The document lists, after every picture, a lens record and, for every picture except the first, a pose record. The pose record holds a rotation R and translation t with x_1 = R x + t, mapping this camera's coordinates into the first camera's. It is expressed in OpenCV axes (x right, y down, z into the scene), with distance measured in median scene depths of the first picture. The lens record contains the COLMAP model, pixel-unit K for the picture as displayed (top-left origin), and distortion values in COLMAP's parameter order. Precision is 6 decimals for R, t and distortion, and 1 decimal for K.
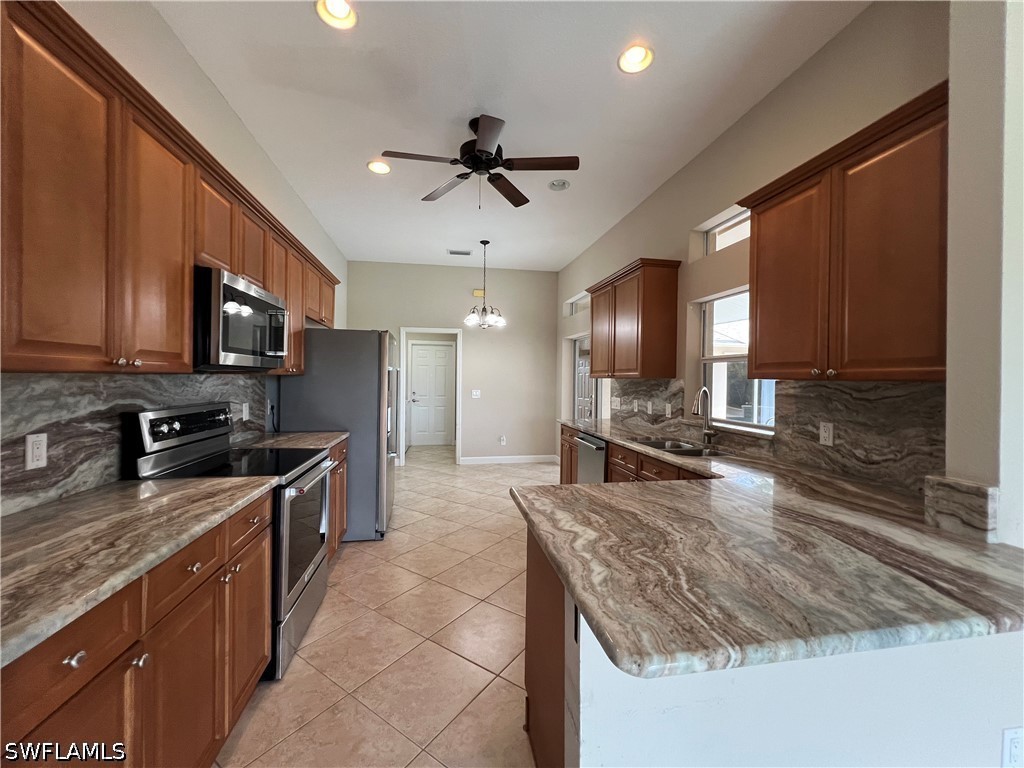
lens RADIAL K [[407.5, 0, 510.8], [0, 407.5, 380.8], [0, 0, 1]] dist [0.000066, 0.000020]
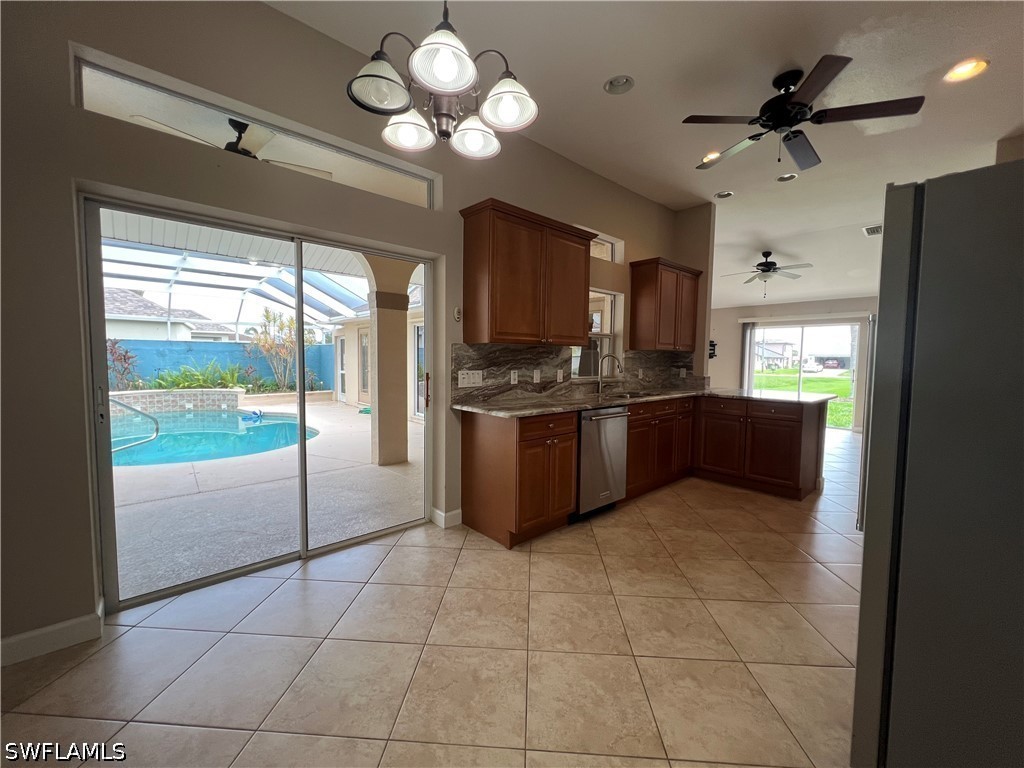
lens RADIAL K [[407.5, 0, 510.8], [0, 407.5, 380.8], [0, 0, 1]] dist [0.000066, 0.000020]
pose [[-0.525773, -0.067211, 0.847965, -0.467167], [-0.014924, 0.997449, 0.069806, 0.010974], [-0.850494, 0.024047, -0.525435, 1.646919]]
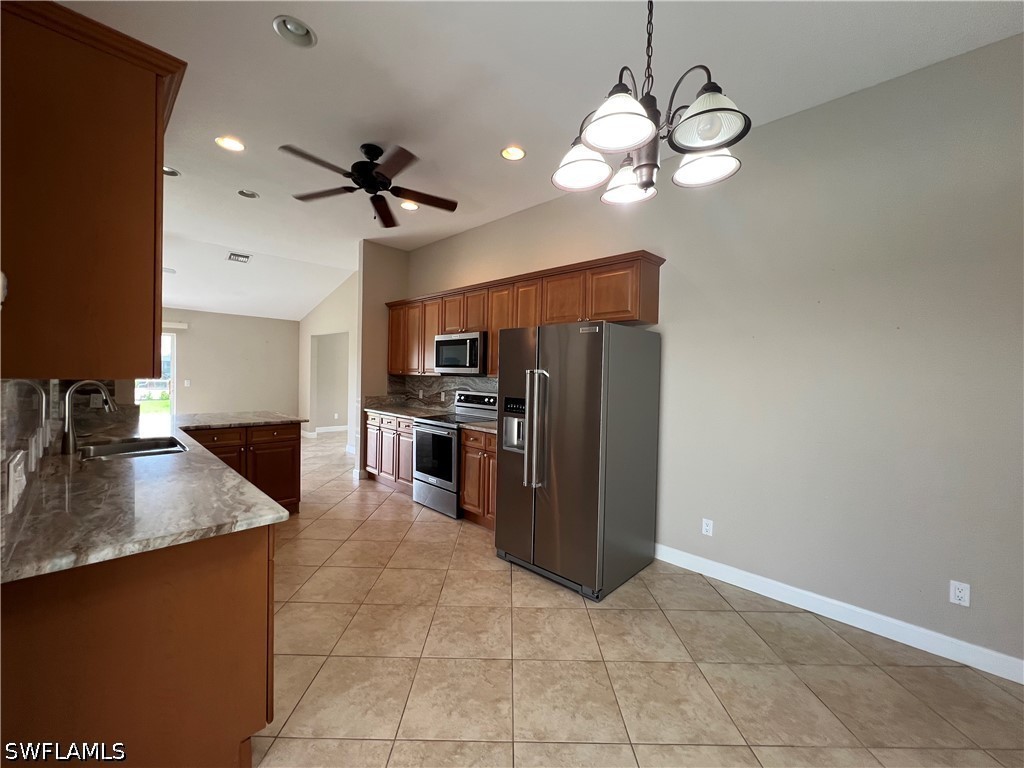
lens RADIAL K [[413.8, 0, 516.4], [0, 413.8, 381.8], [0, 0, 1]] dist [0.000297, 0.000294]
pose [[-0.811788, -0.020325, -0.583599, 0.195038], [-0.034566, 0.999314, 0.013277, -0.014199], [0.582929, 0.030951, -0.811933, 1.723822]]
